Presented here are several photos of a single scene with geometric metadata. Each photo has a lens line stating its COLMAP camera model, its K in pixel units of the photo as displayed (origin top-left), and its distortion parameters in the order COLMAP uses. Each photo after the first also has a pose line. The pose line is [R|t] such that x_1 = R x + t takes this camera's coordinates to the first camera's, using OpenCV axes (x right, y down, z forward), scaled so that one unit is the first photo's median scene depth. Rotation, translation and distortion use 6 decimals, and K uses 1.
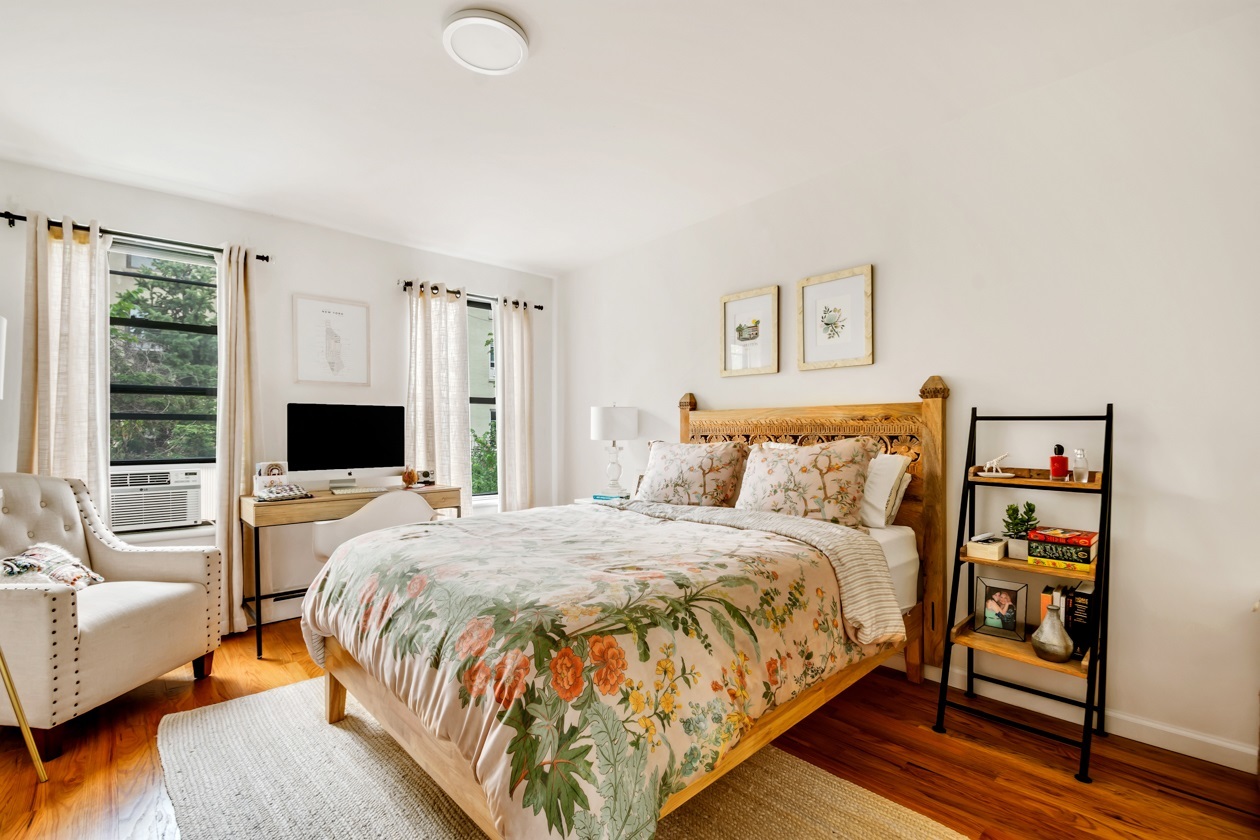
lens RADIAL K [[553.4, 0, 642.3], [0, 553.4, 430.4], [0, 0, 1]] dist [0.010182, -0.015520]
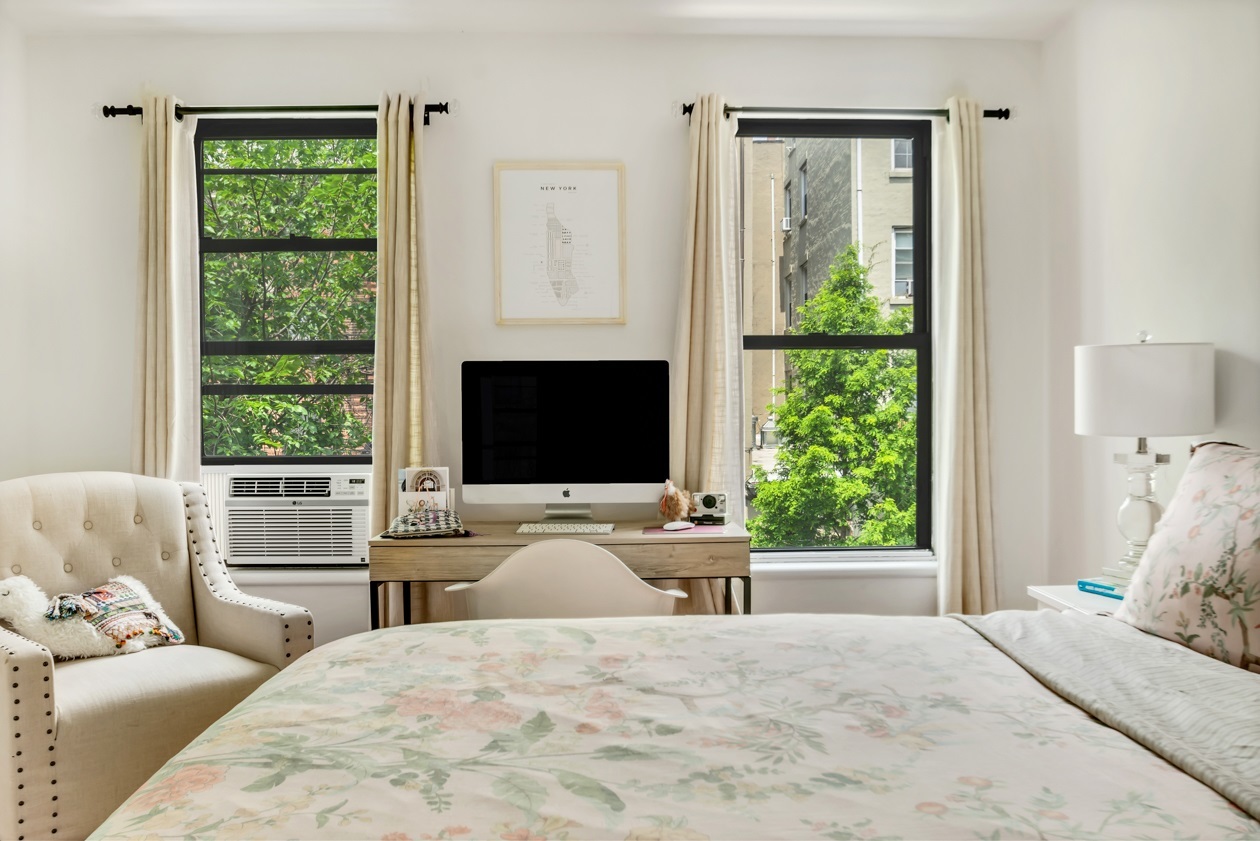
lens RADIAL K [[1044.3, 0, 630.0], [0, 1044.3, 420.5], [0, 0, 1]] dist [-0.051000, -0.011256]
pose [[0.750293, 0.006021, -0.661078, 0.182525], [0.004695, 0.999885, 0.014435, -0.004323], [0.661089, -0.013934, 0.750178, 0.344242]]
